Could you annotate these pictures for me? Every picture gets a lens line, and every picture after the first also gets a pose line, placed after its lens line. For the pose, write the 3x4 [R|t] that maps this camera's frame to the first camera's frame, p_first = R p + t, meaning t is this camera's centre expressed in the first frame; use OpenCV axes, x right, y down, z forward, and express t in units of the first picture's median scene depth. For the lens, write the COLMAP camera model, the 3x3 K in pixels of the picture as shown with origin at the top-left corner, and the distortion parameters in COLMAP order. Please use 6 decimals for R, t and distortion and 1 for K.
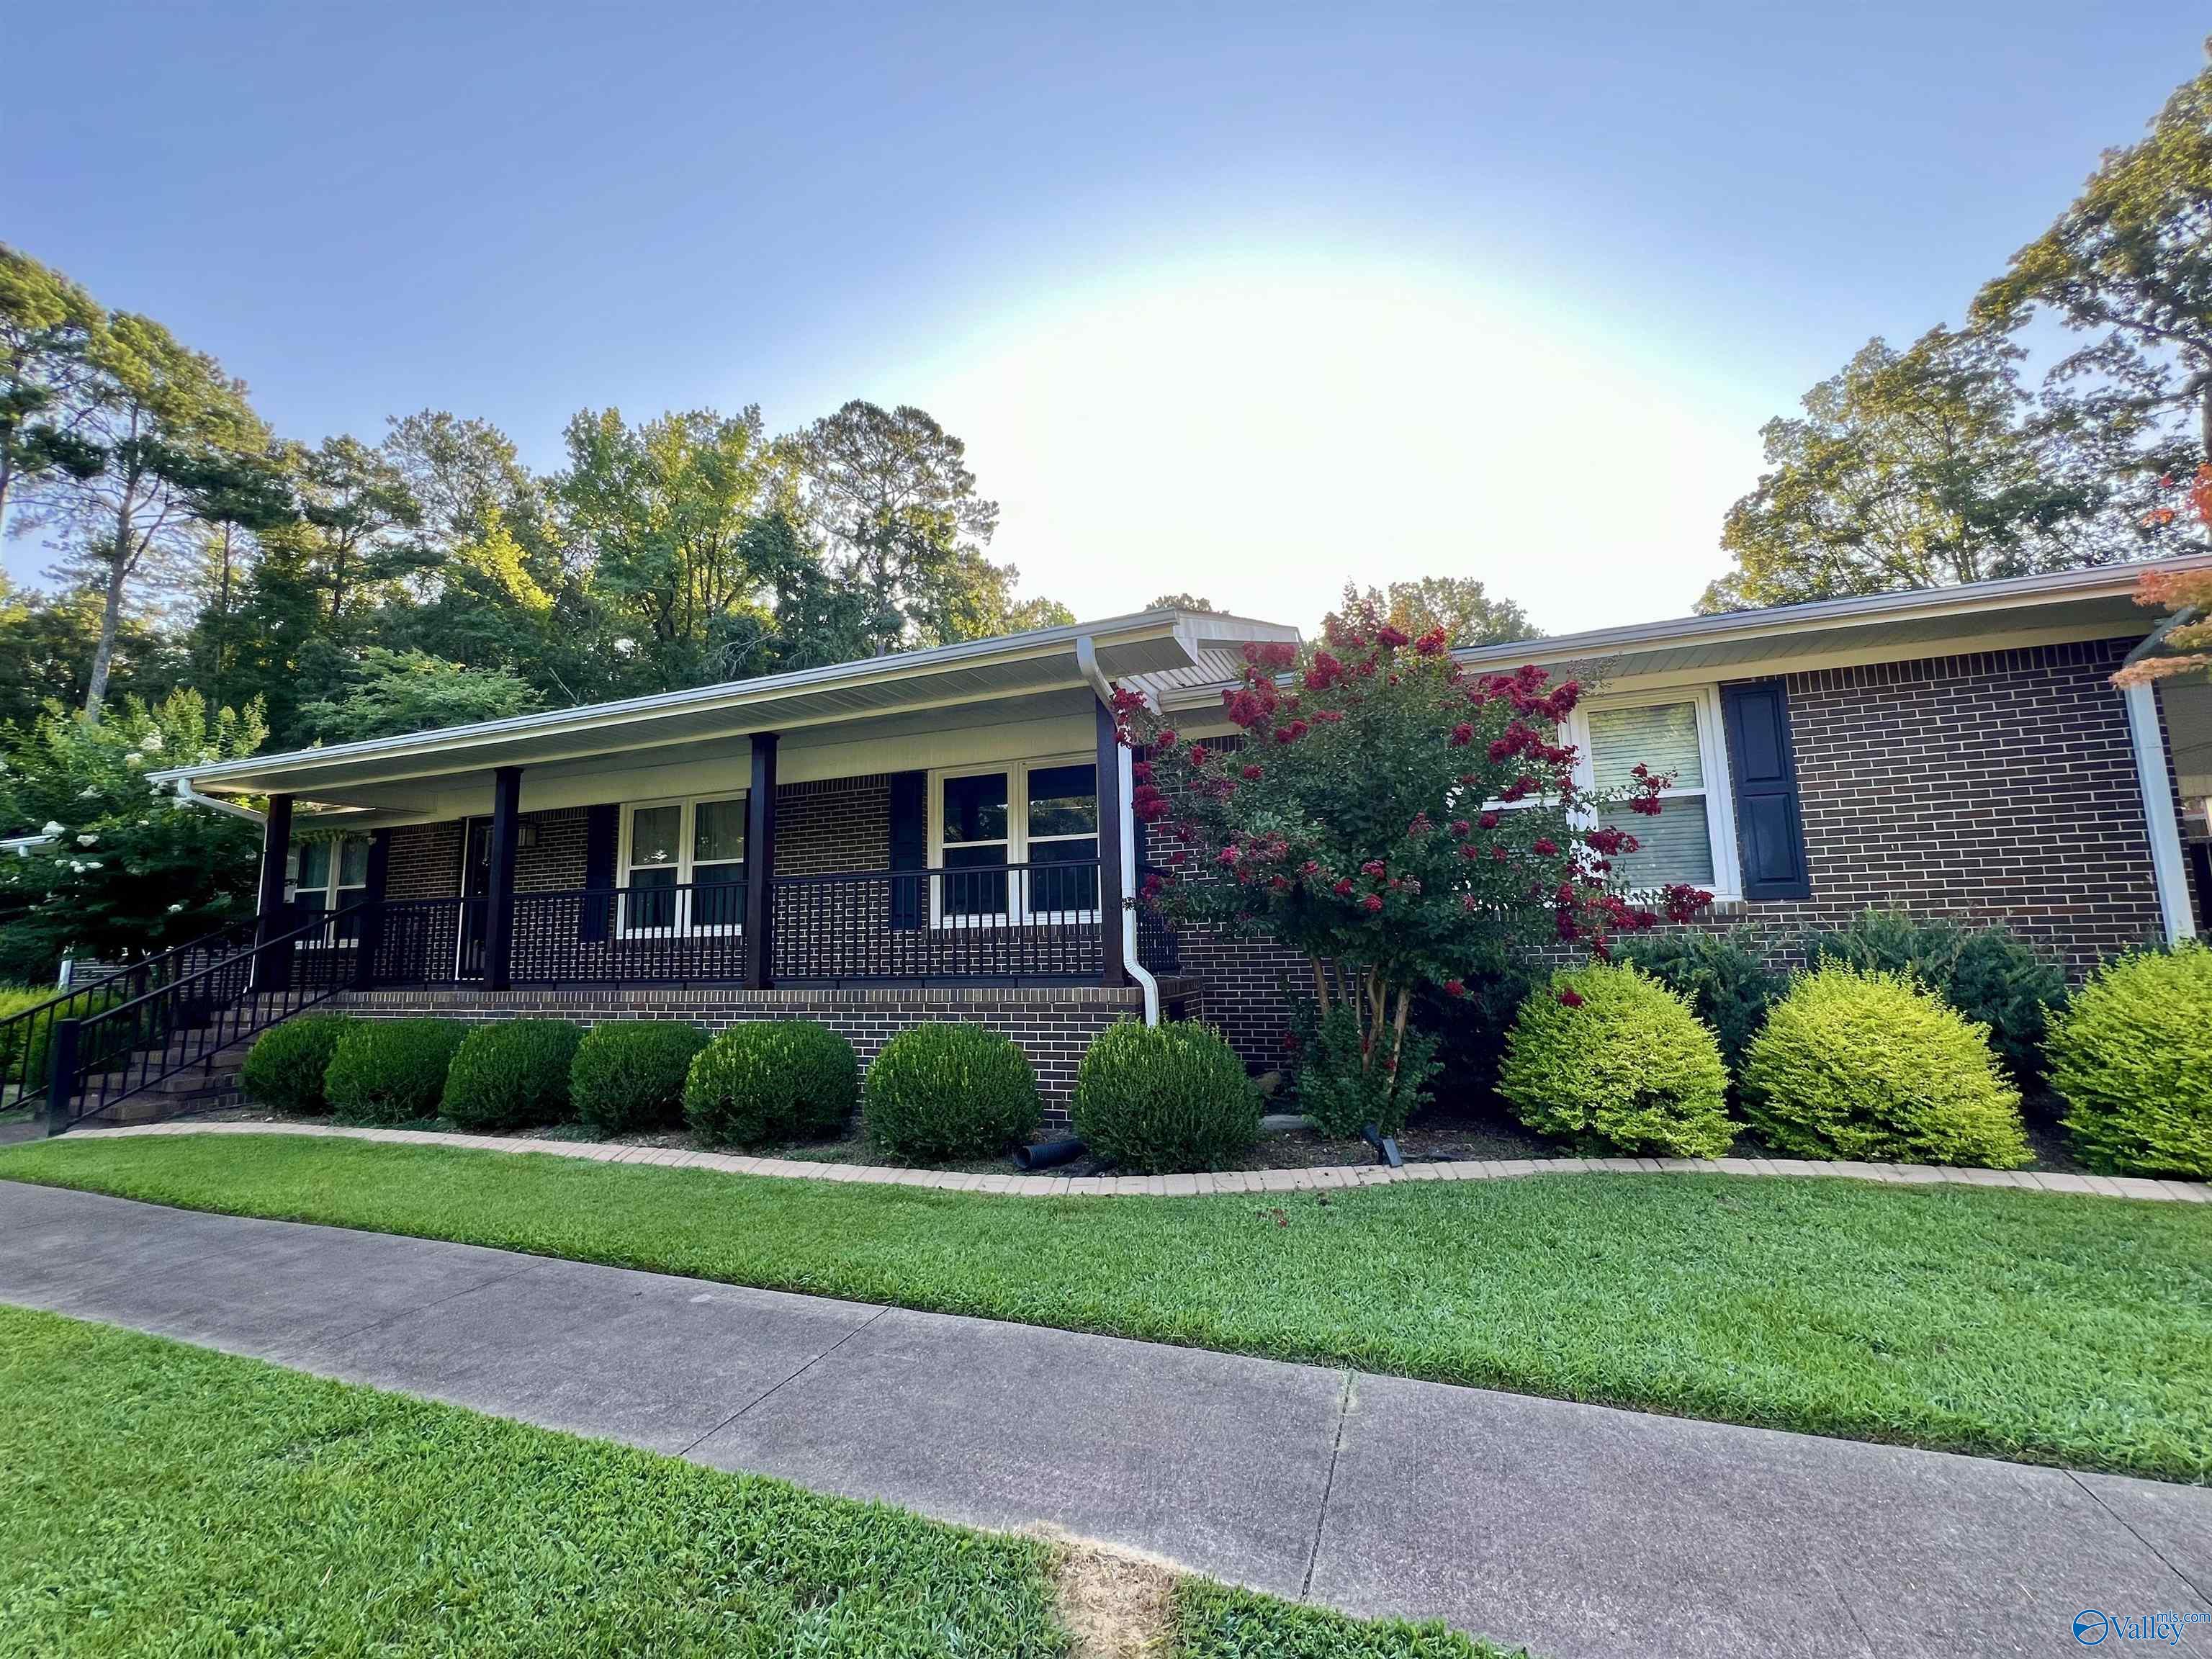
lens RADIAL K [[884.6, 0, 1106.0], [0, 884.6, 829.5], [0, 0, 1]] dist [-0.000897, -0.000778]
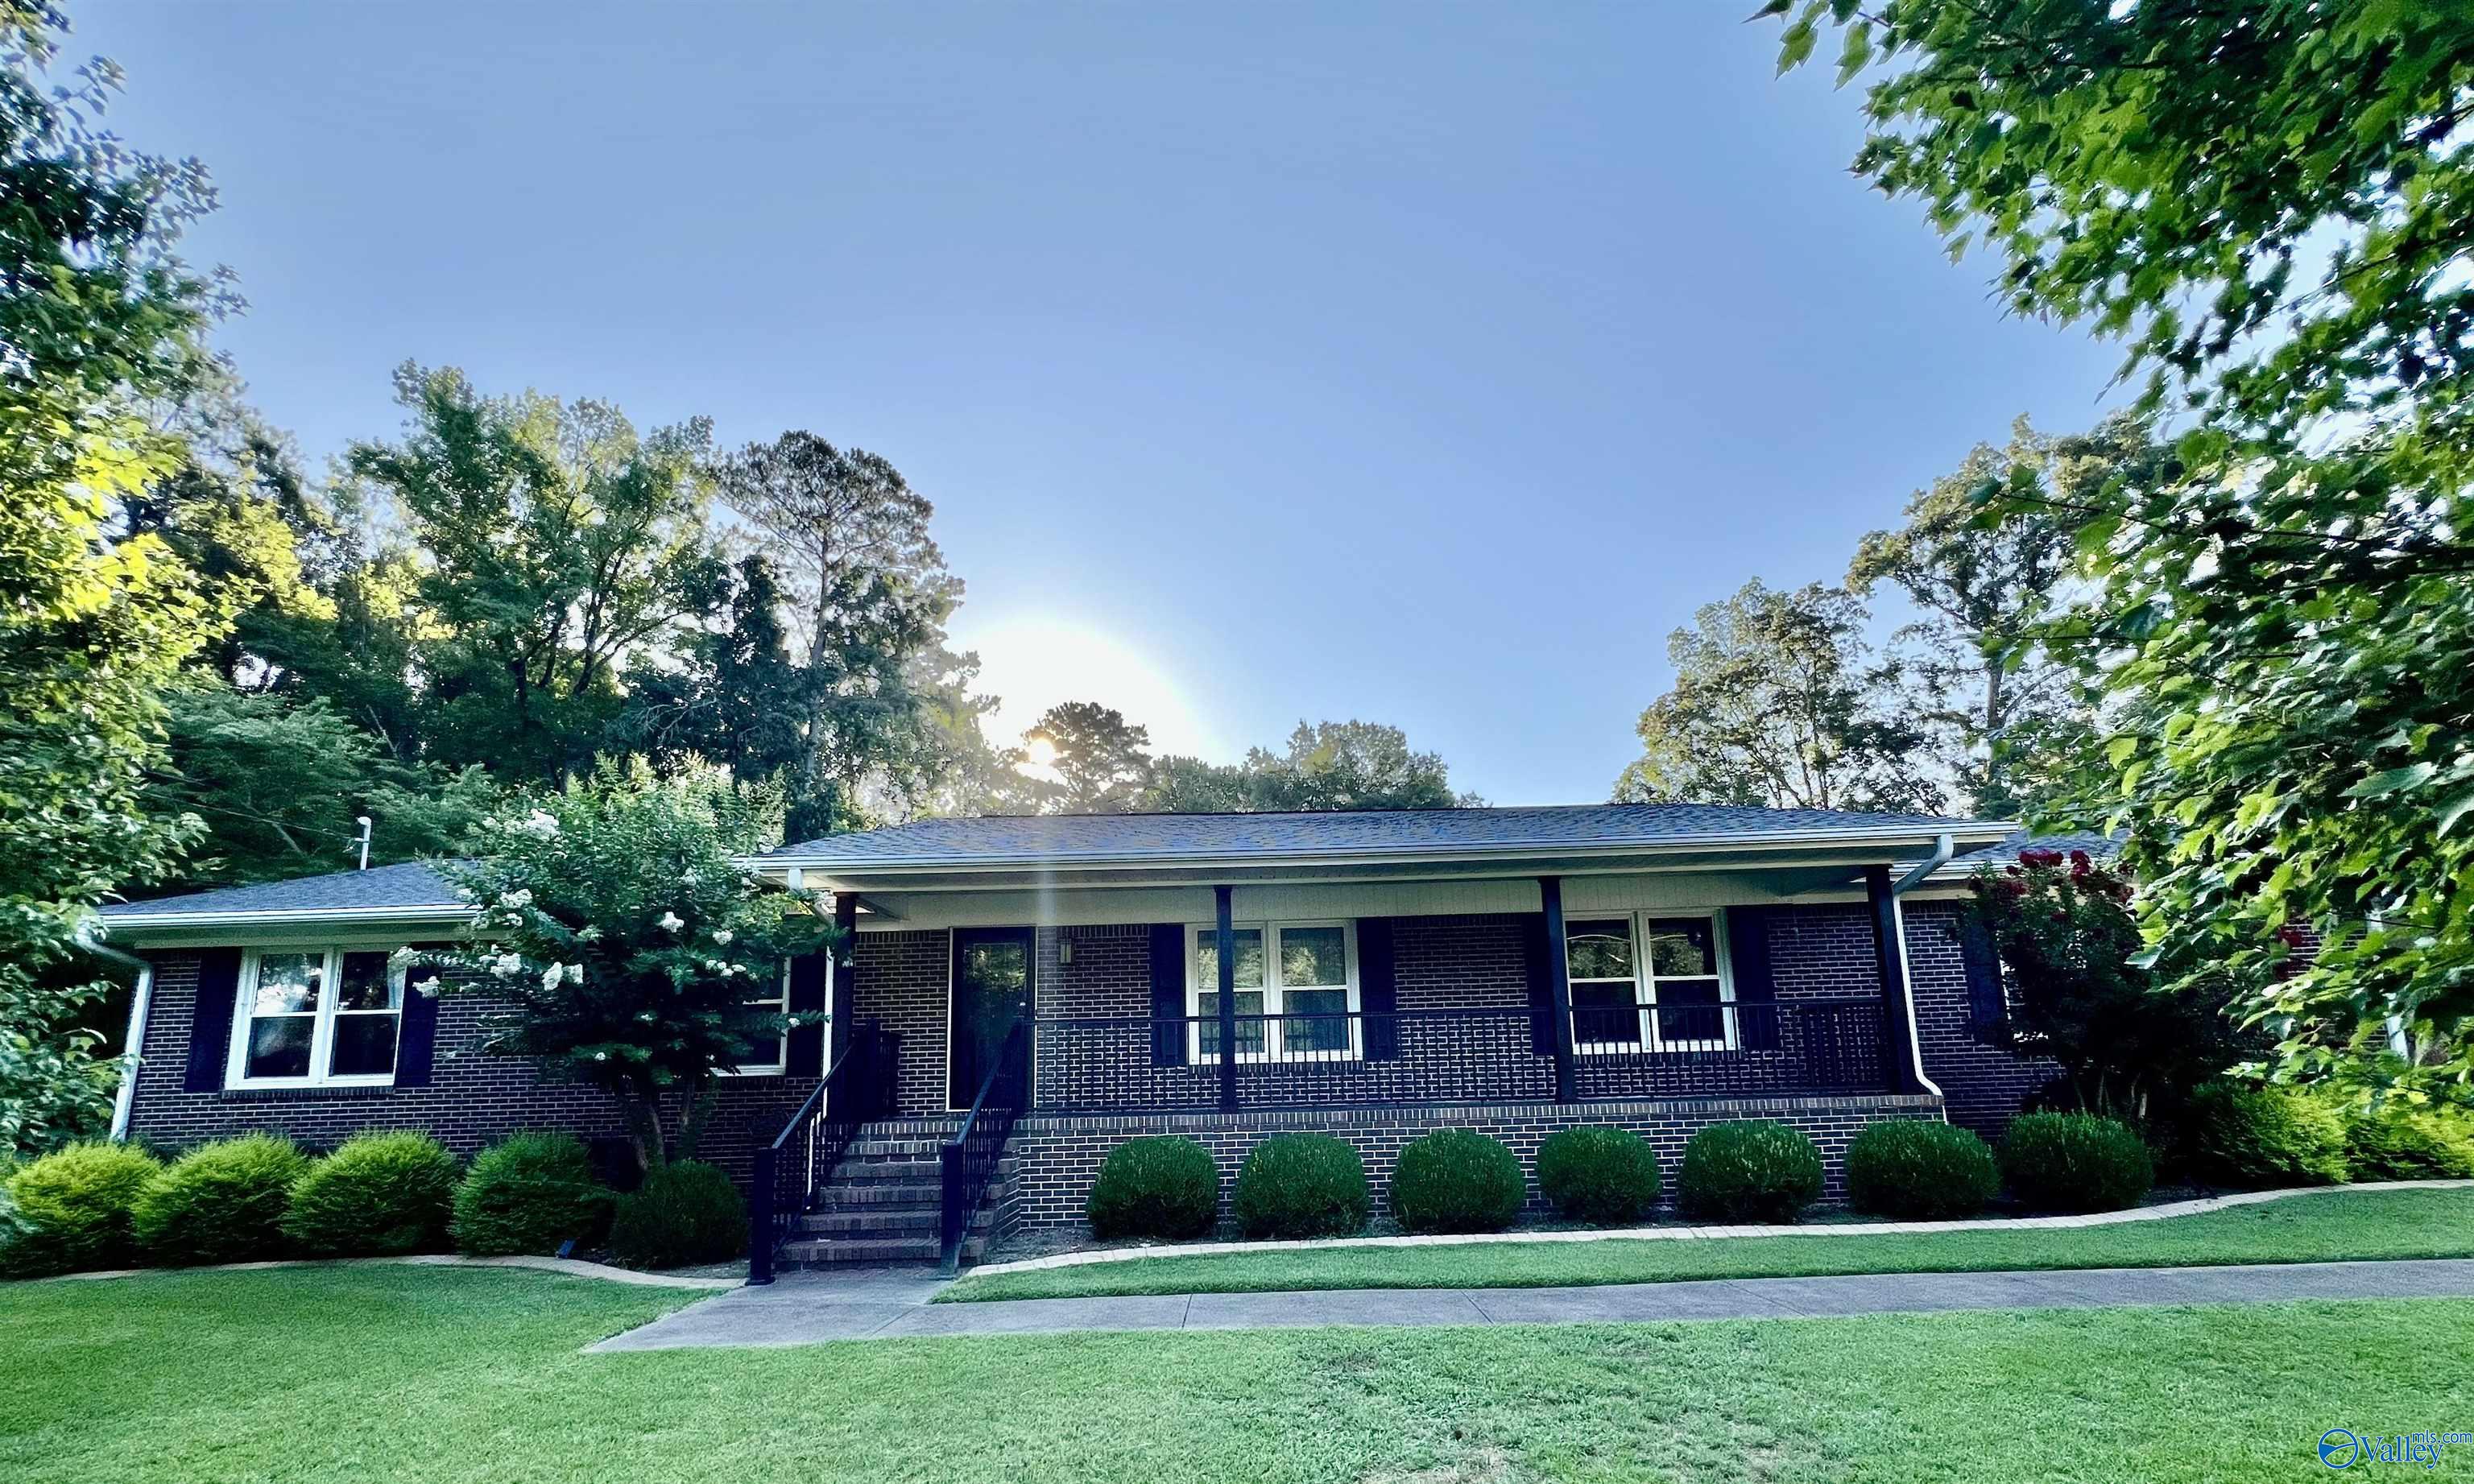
lens RADIAL K [[998.8, 0, 1252.5], [0, 998.8, 922.3], [0, 0, 1]] dist [-0.000347, 0.000126]
pose [[0.935388, 0.056170, 0.349133, -0.262806], [-0.040740, 0.997847, -0.051389, 0.006982], [-0.351268, 0.033845, 0.935663, -0.010551]]
